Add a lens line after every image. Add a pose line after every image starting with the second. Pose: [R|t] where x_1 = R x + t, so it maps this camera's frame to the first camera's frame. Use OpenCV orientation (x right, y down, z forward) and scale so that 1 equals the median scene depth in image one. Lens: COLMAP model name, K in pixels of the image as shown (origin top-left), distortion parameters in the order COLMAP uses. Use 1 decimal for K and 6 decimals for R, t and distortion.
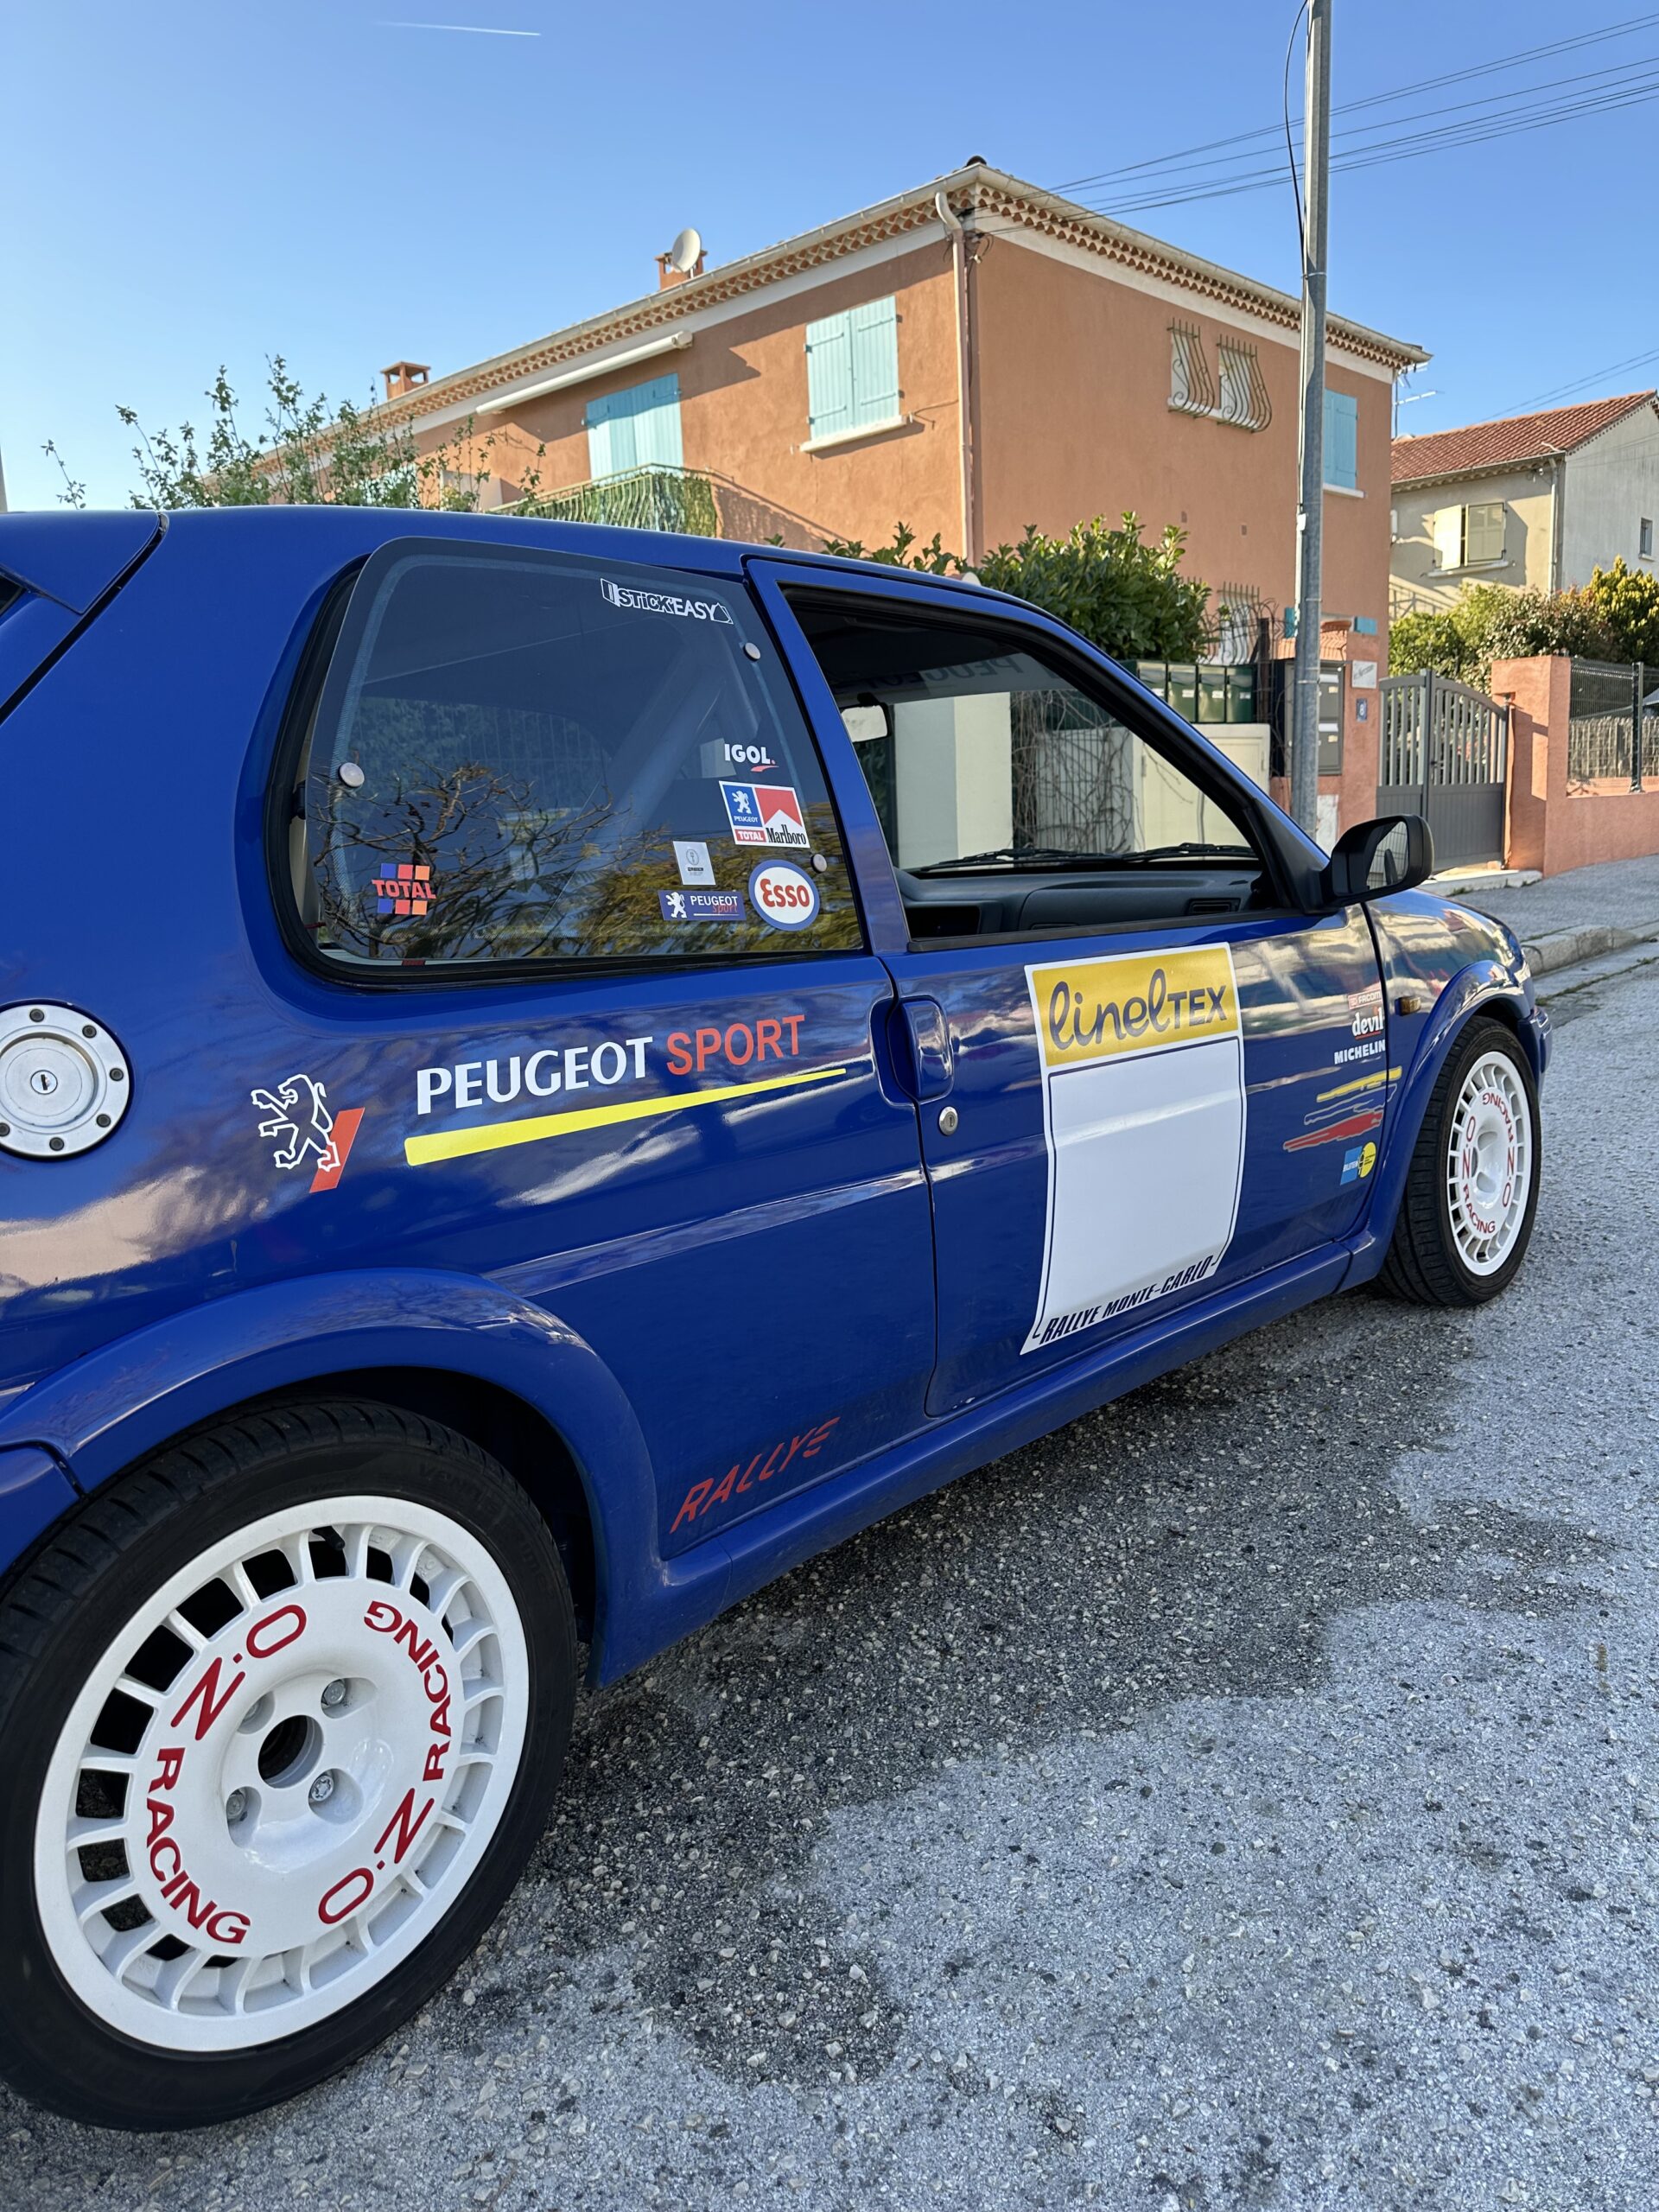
lens RADIAL K [[1530.9, 0, 824.7], [0, 1530.9, 1082.0], [0, 0, 1]] dist [0.010752, -0.023098]
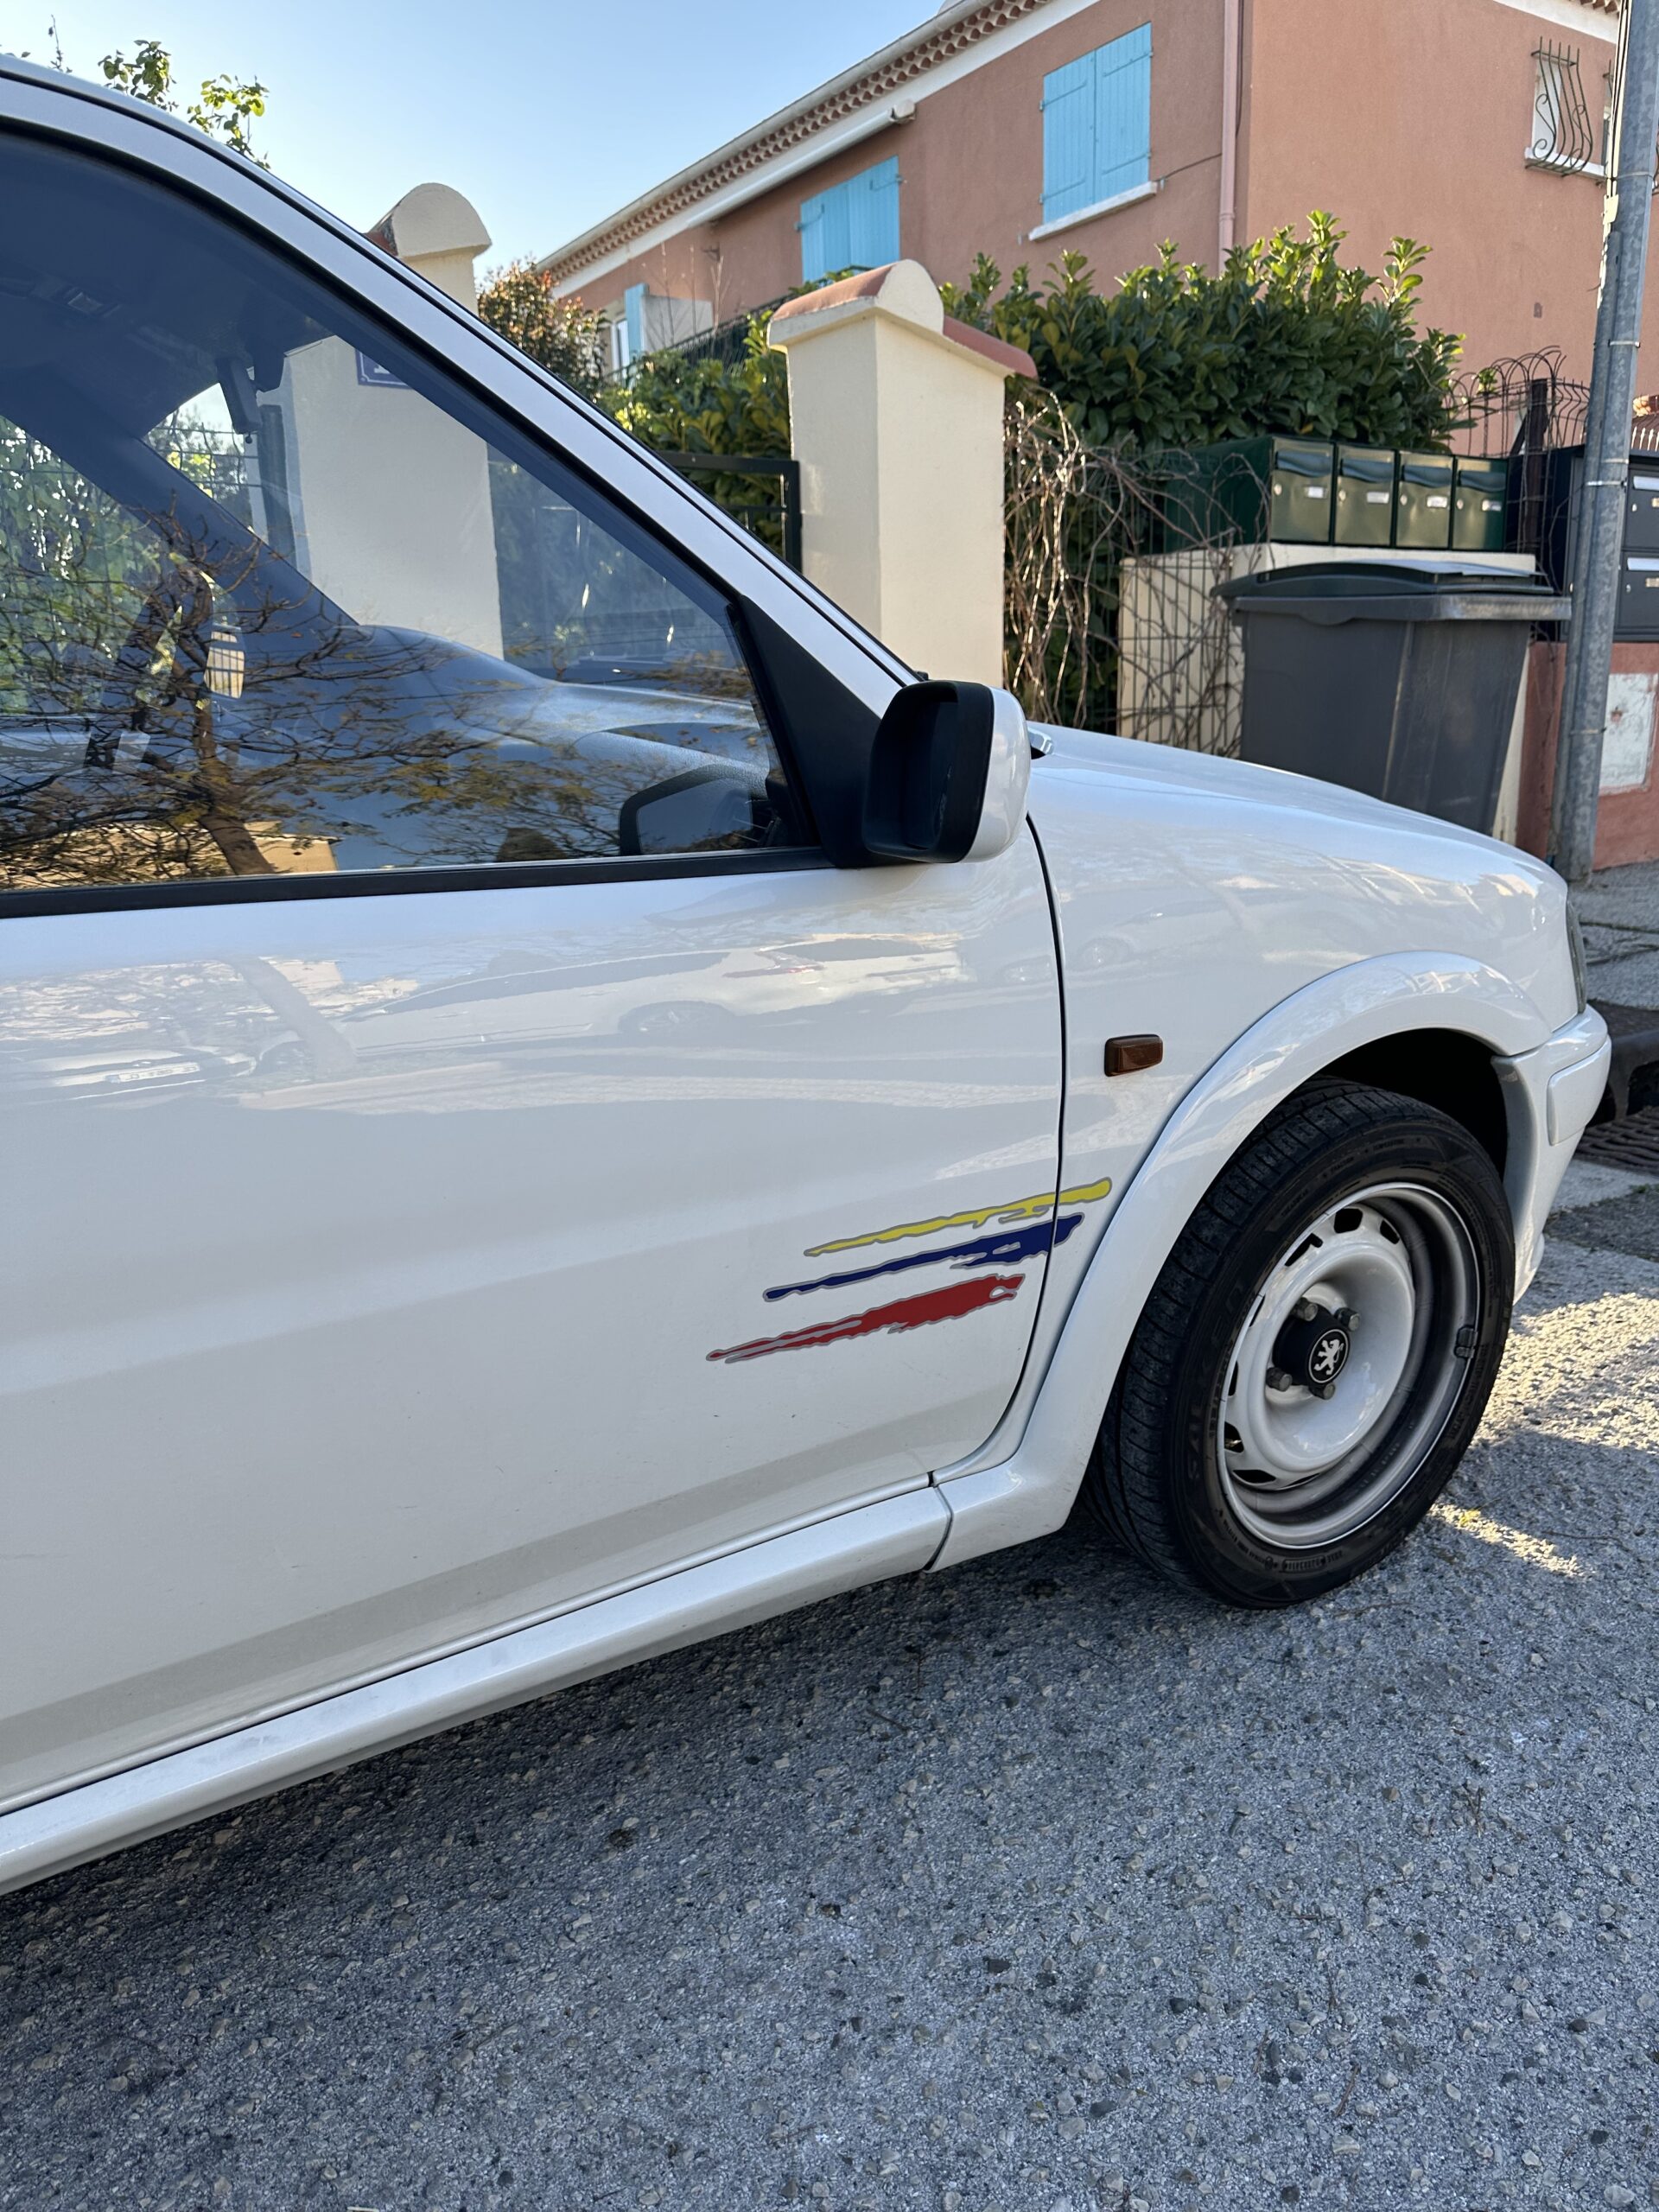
lens RADIAL K [[1530.9, 0, 837.7], [0, 1530.9, 1066.4], [0, 0, 1]] dist [0.010752, -0.023098]
pose [[0.975971, 0.065046, -0.207965, 0.086761], [-0.051566, 0.996241, 0.069602, -0.031365], [0.211711, -0.057206, 0.975657, 0.179741]]
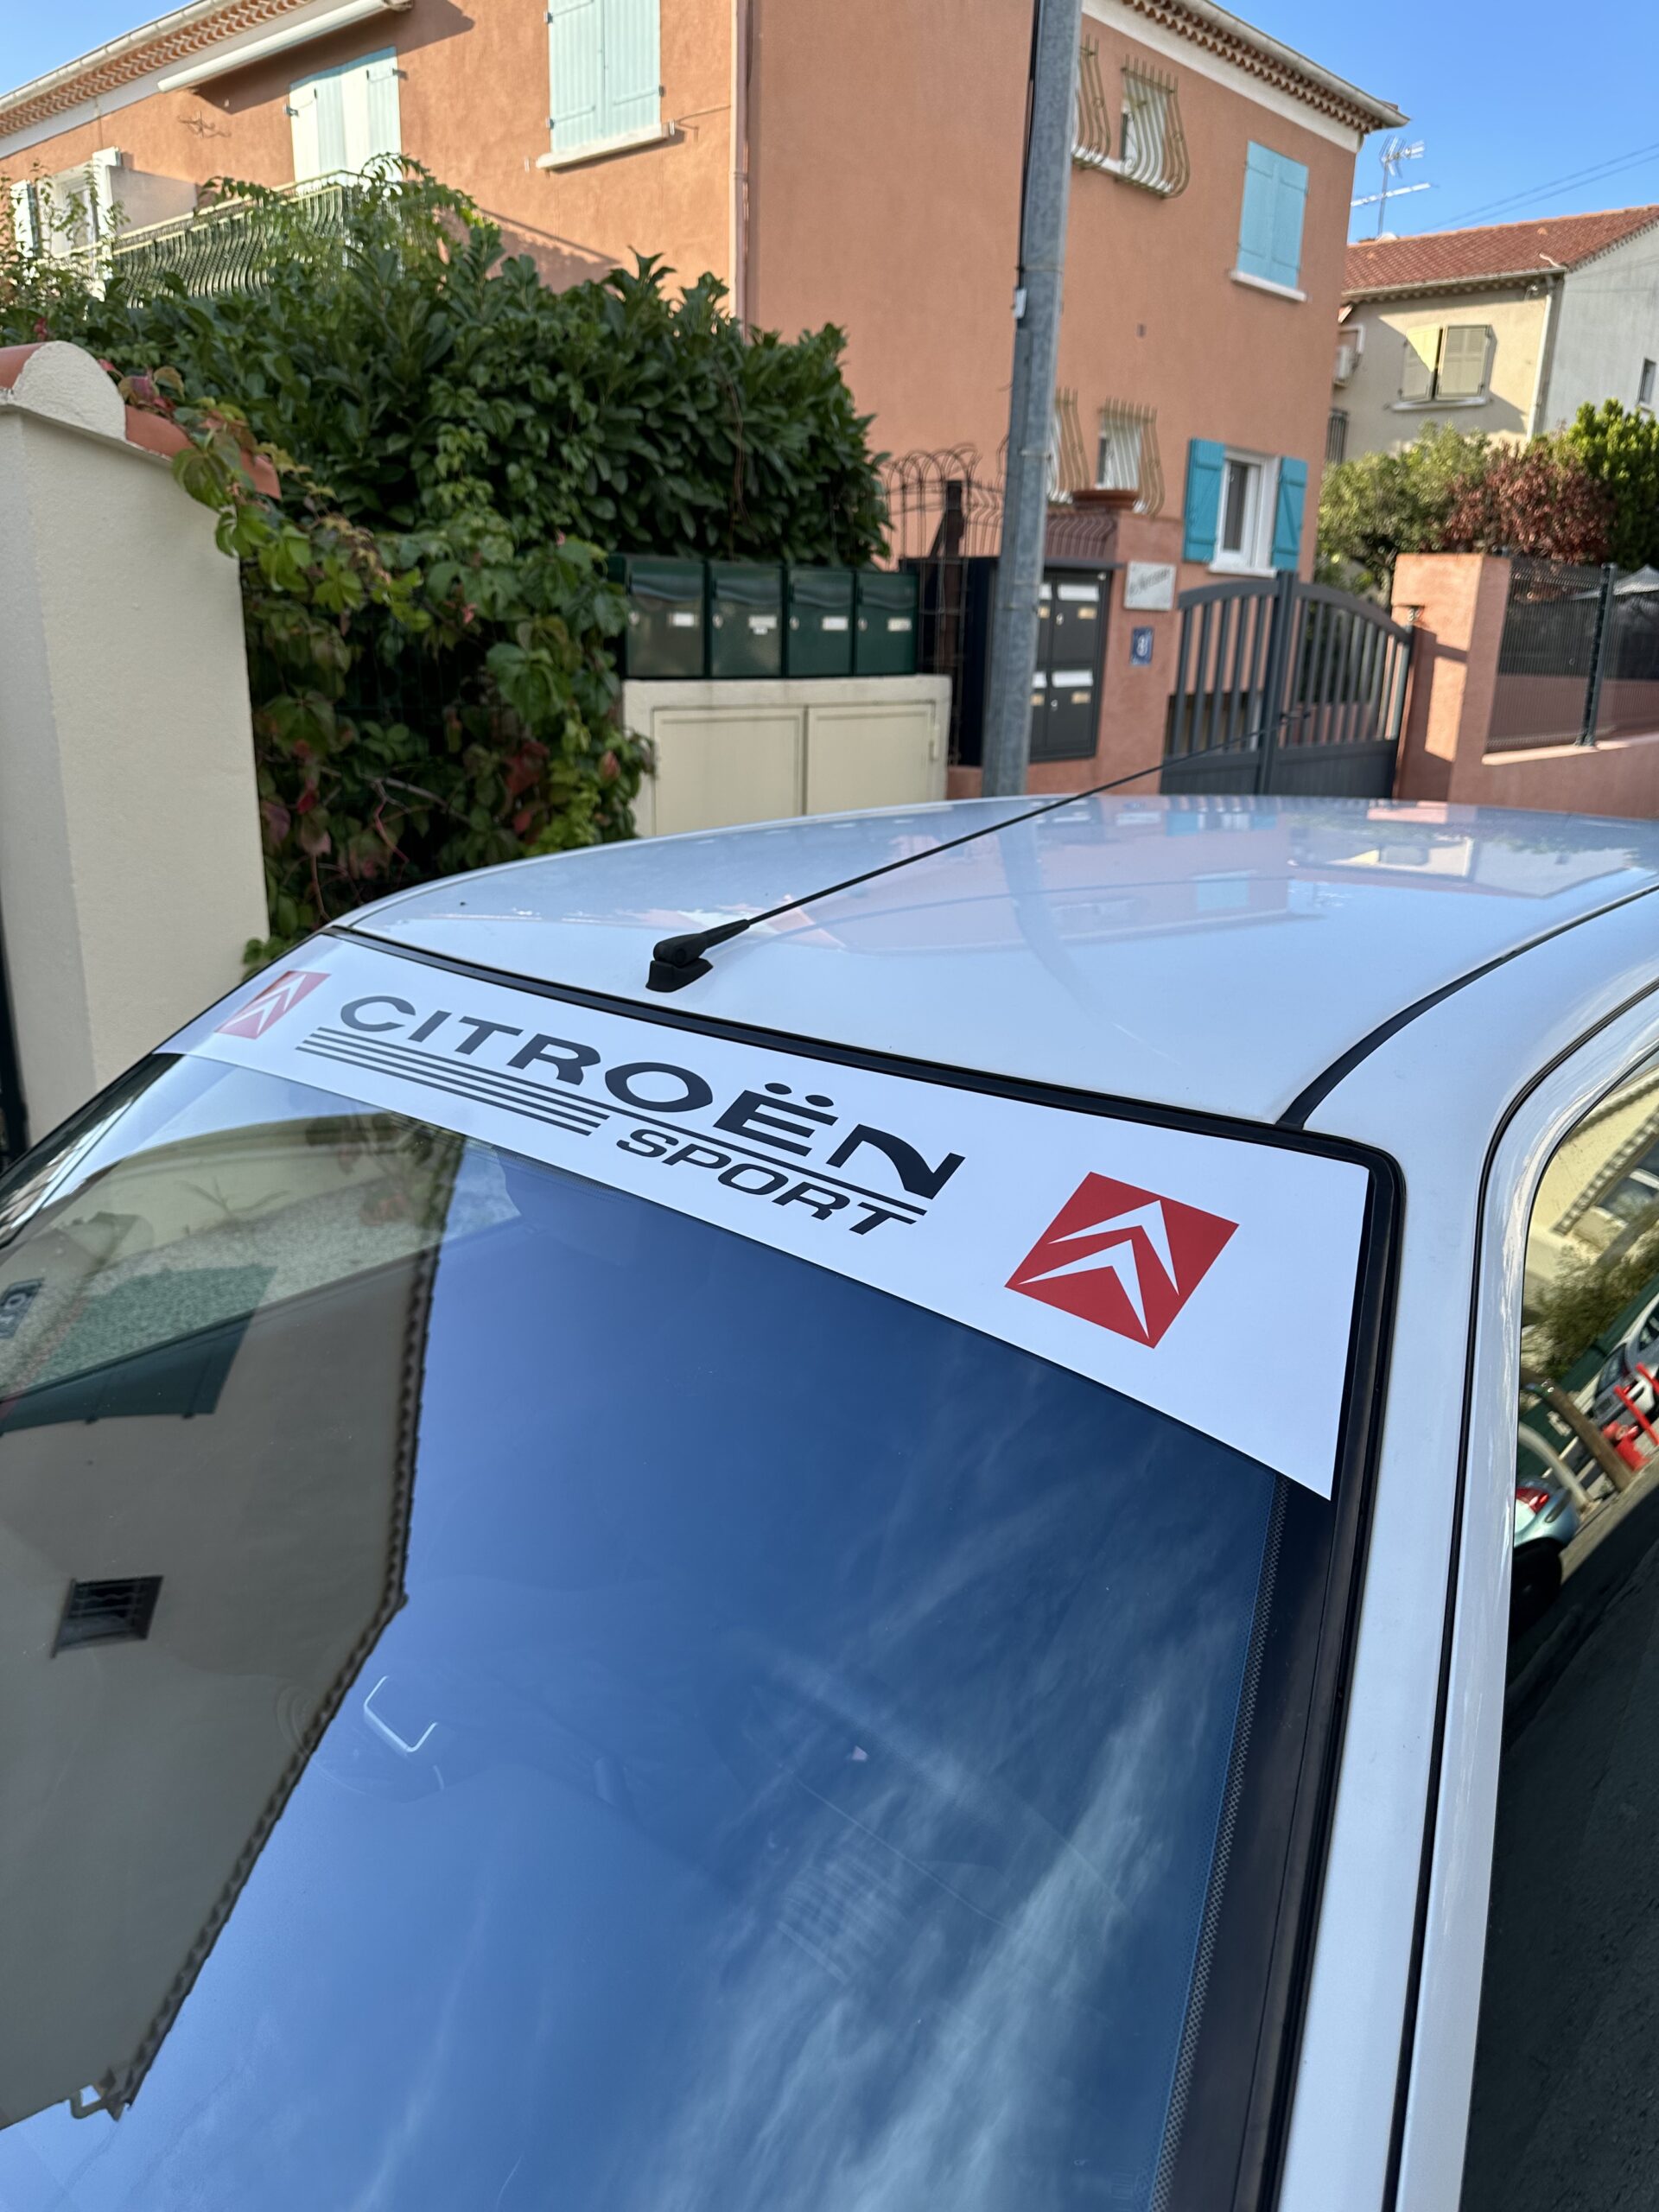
lens RADIAL K [[1530.9, 0, 849.3], [0, 1530.9, 1075.0], [0, 0, 1]] dist [0.010752, -0.023098]
pose [[0.997084, 0.055772, 0.052081, 0.127159], [-0.061581, 0.991153, 0.117572, -0.082995], [-0.045063, -0.120436, 0.991698, 0.231671]]
